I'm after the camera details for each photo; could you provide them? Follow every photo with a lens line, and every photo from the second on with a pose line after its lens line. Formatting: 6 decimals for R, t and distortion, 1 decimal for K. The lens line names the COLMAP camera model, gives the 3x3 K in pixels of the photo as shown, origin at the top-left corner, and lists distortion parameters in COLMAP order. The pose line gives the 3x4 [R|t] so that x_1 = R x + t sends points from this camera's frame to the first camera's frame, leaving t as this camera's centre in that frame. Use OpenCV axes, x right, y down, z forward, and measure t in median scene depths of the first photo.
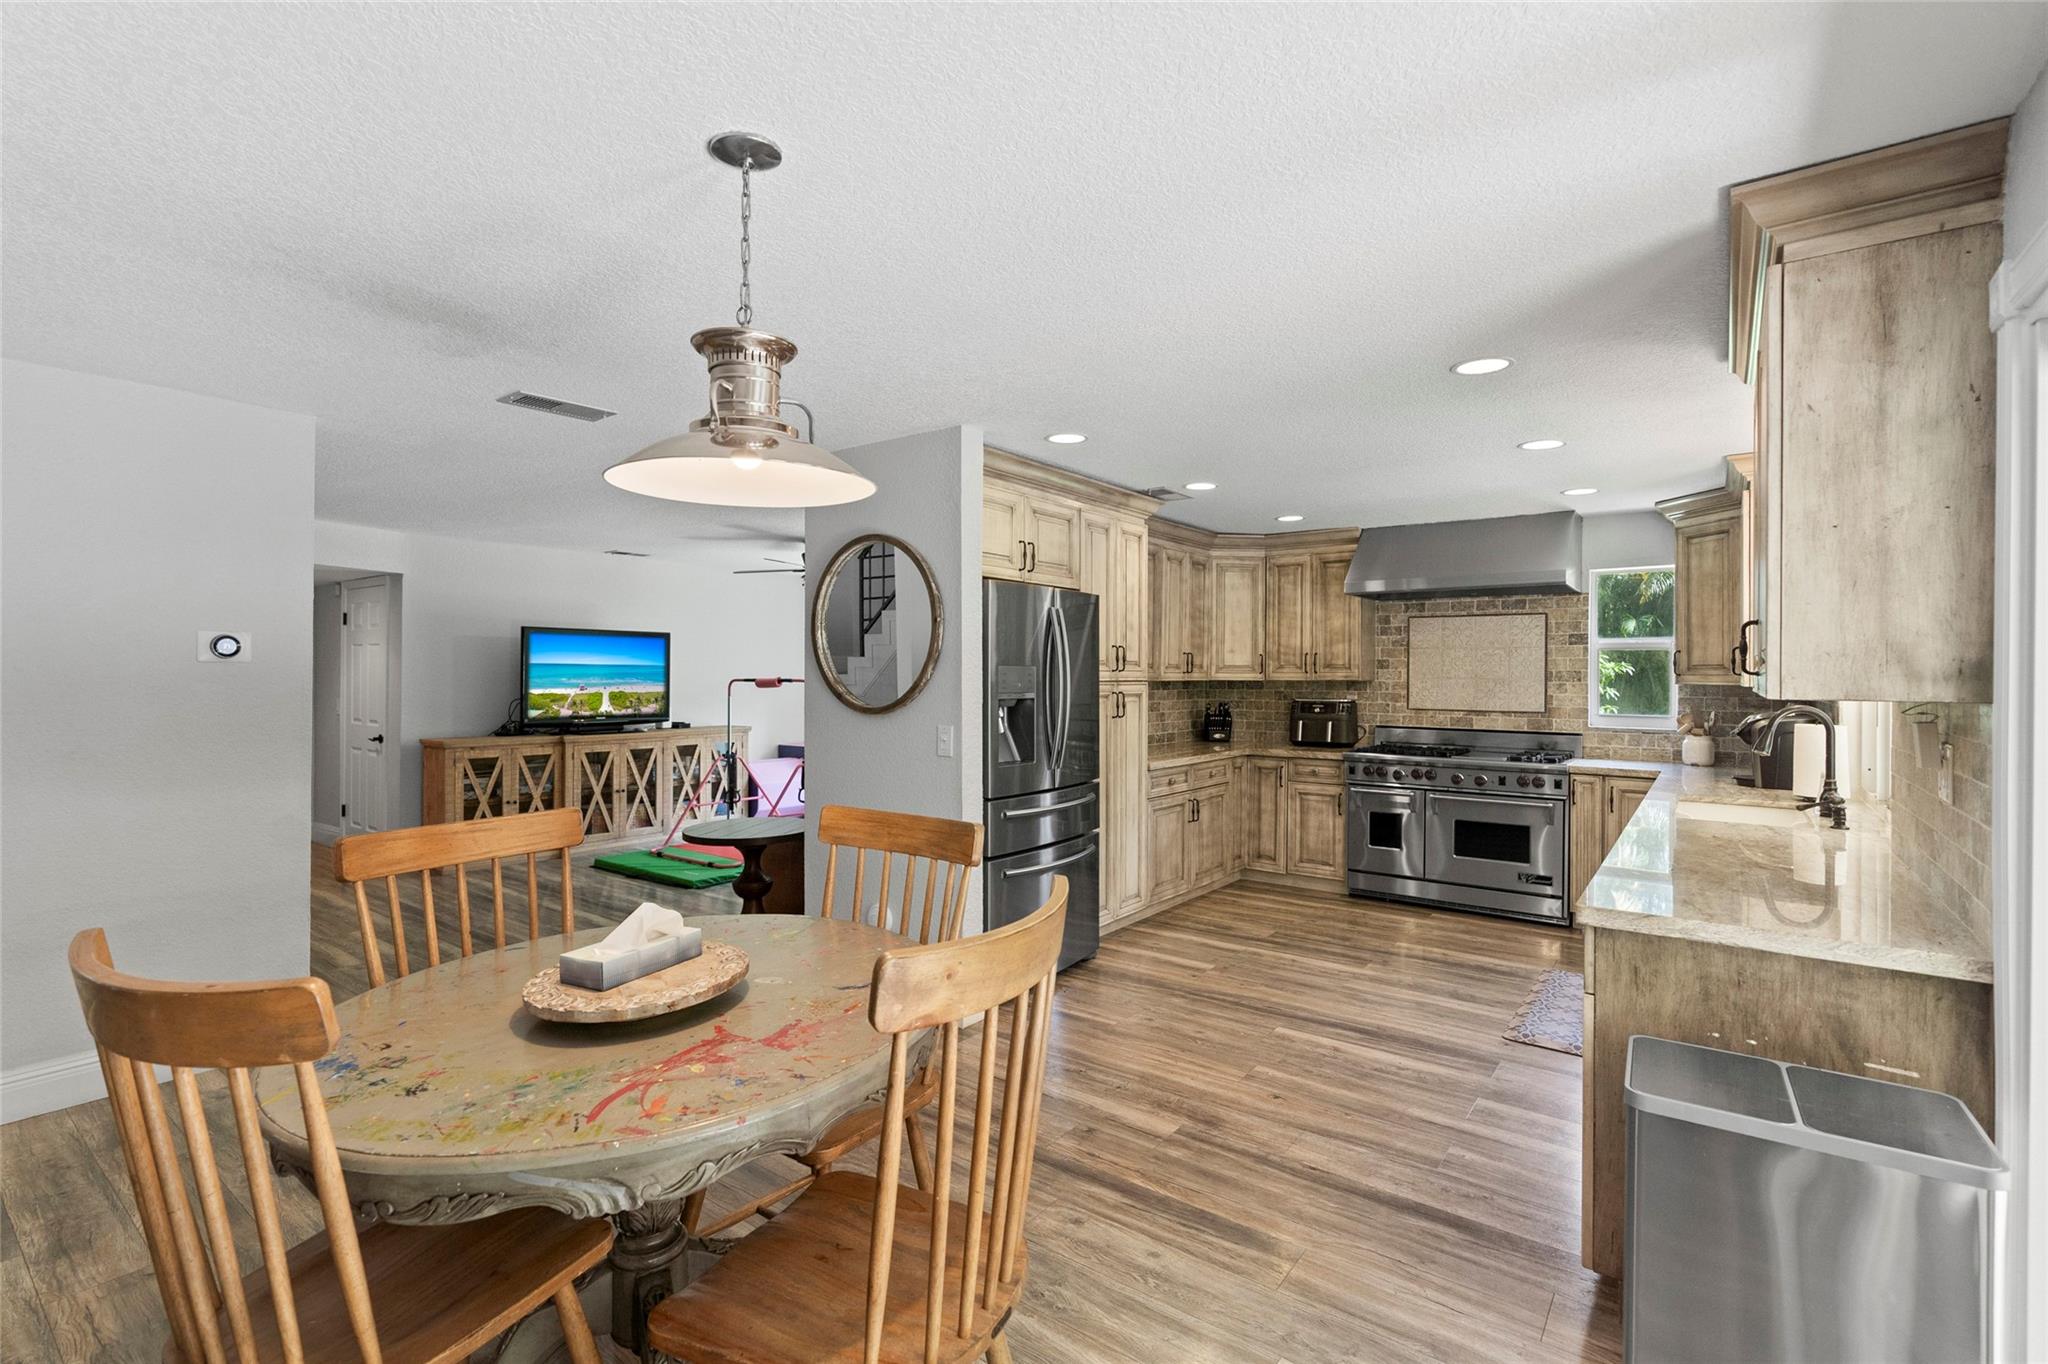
lens RADIAL K [[932.9, 0, 1027.6], [0, 932.9, 677.3], [0, 0, 1]] dist [-0.010417, 0.004812]
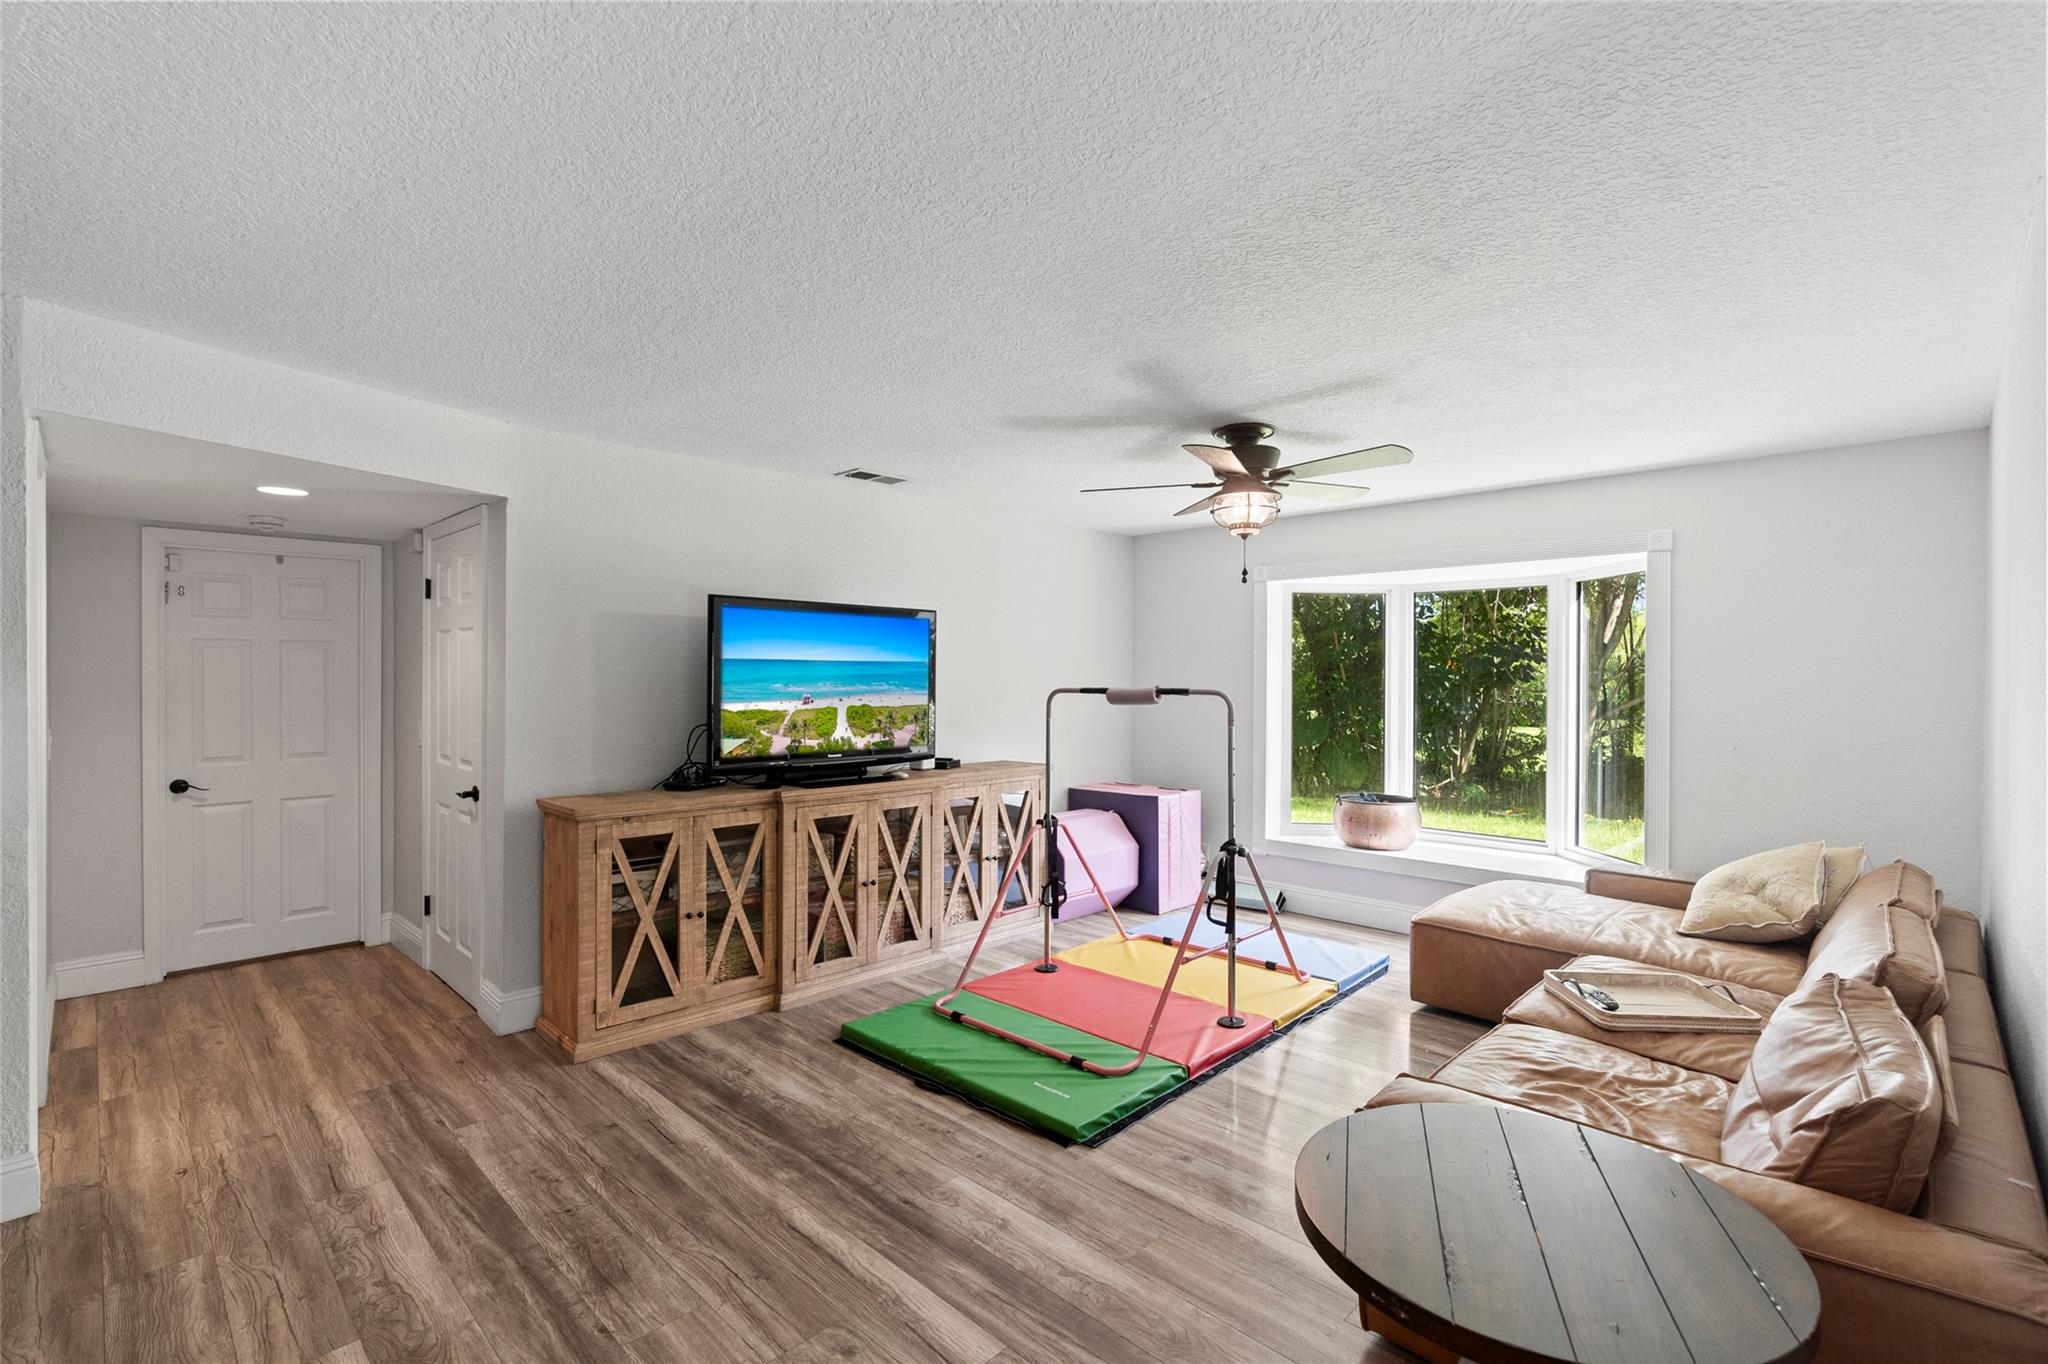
lens RADIAL K [[932.9, 0, 1060.8], [0, 932.9, 684.7], [0, 0, 1]] dist [-0.010417, 0.004812]
pose [[0.994976, 0.003974, -0.100036, -0.318525], [-0.001926, 0.999787, 0.020553, -0.016956], [0.100096, -0.020257, 0.994772, 0.532713]]
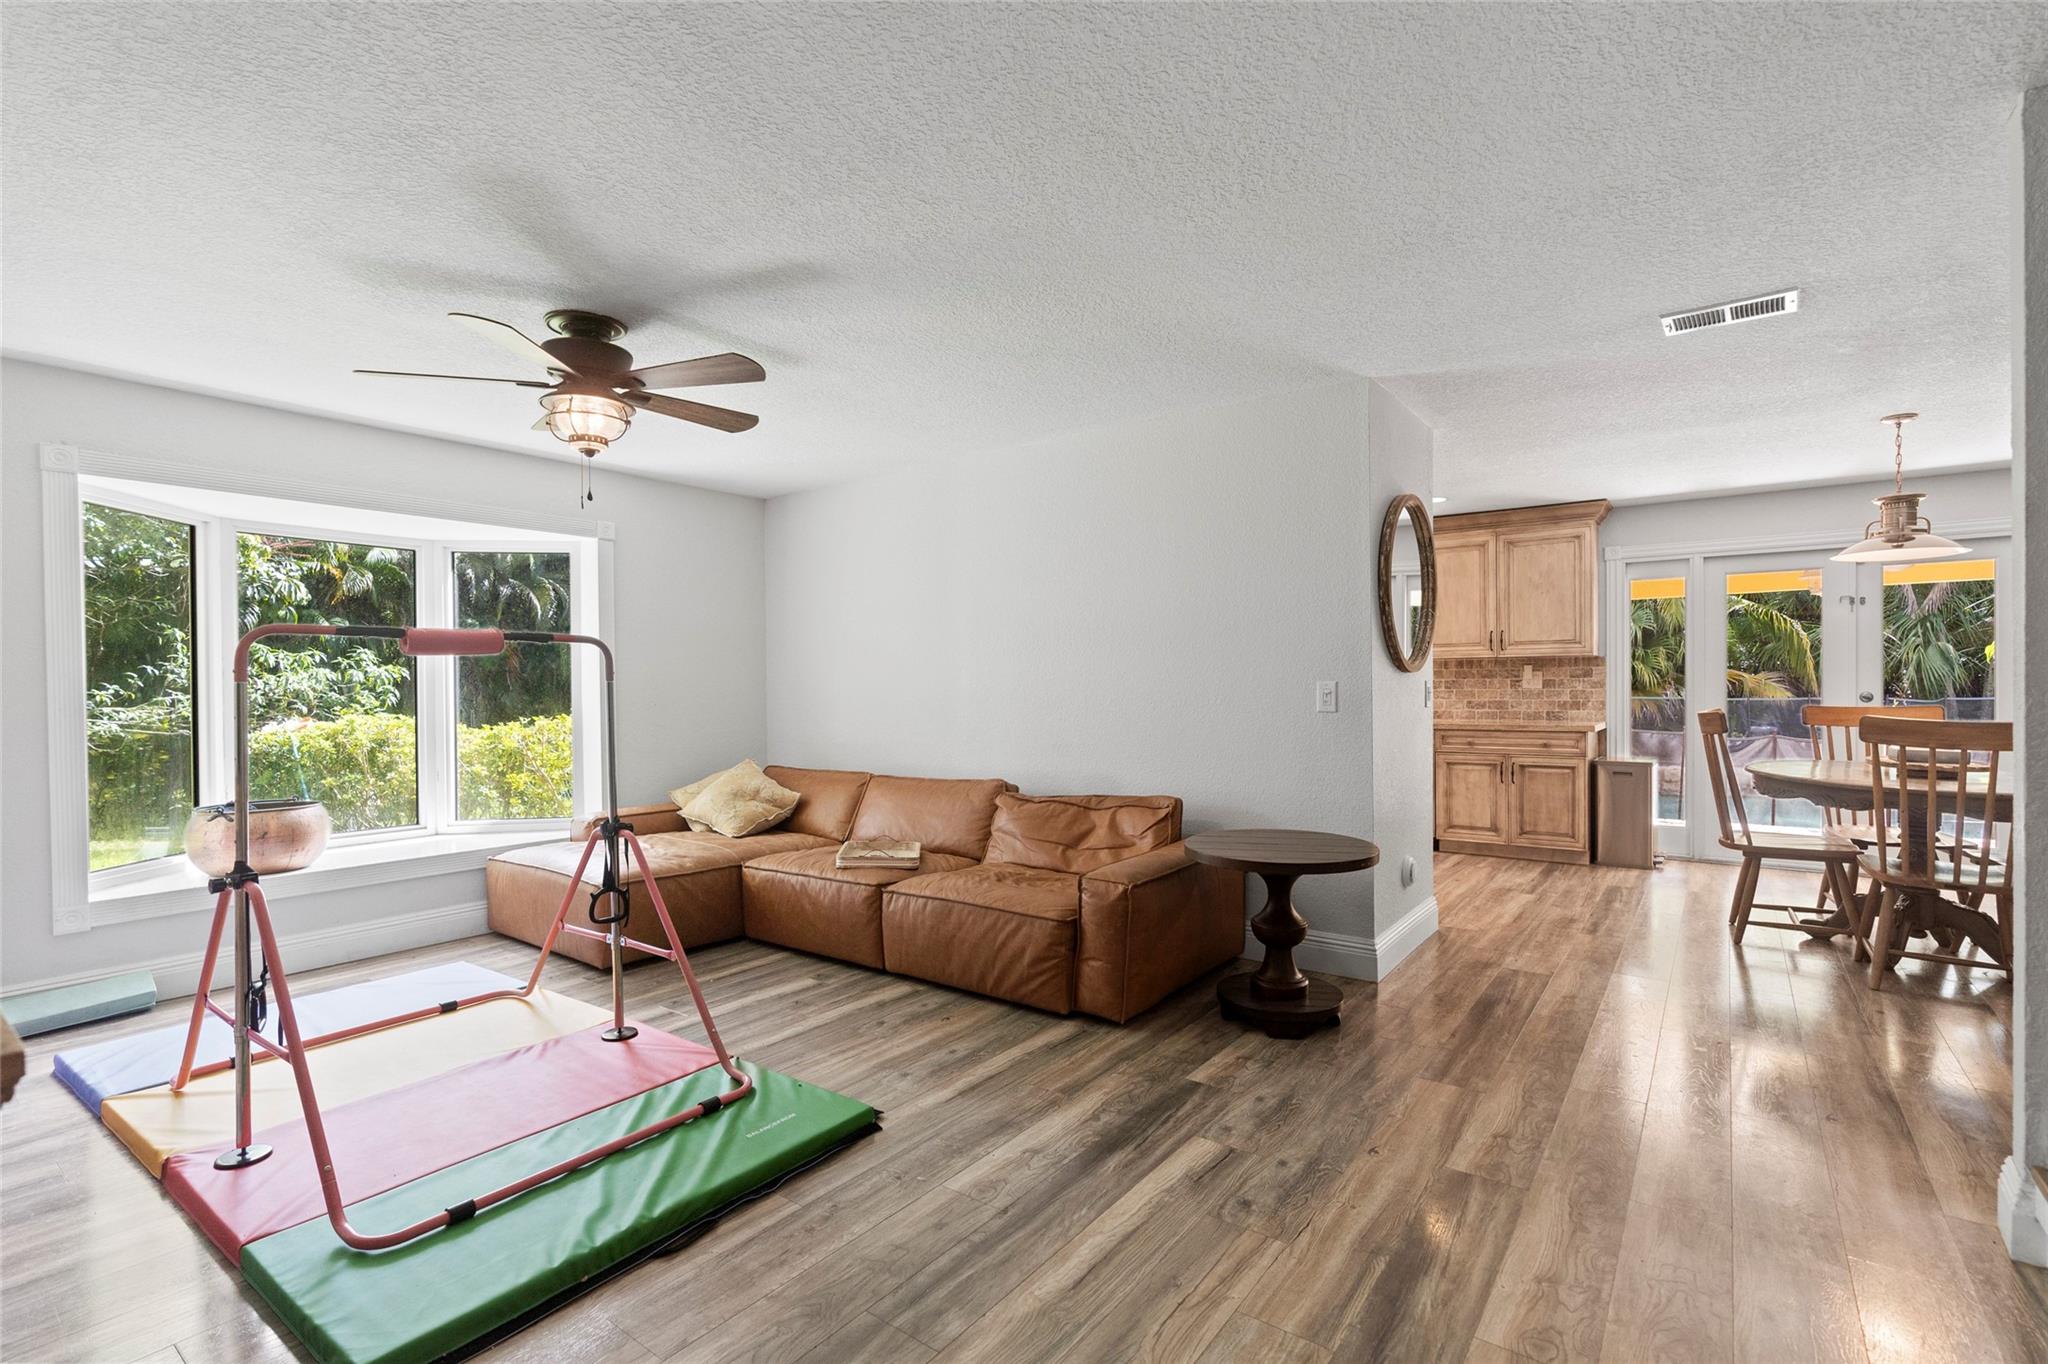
lens RADIAL K [[932.9, 0, 1036.1], [0, 932.9, 699.7], [0, 0, 1]] dist [-0.010417, 0.004812]
pose [[-0.007700, -0.017965, 0.999809, -0.775557], [0.012805, 0.999755, 0.018063, 0.030139], [-0.999888, 0.012941, -0.007468, 0.931520]]
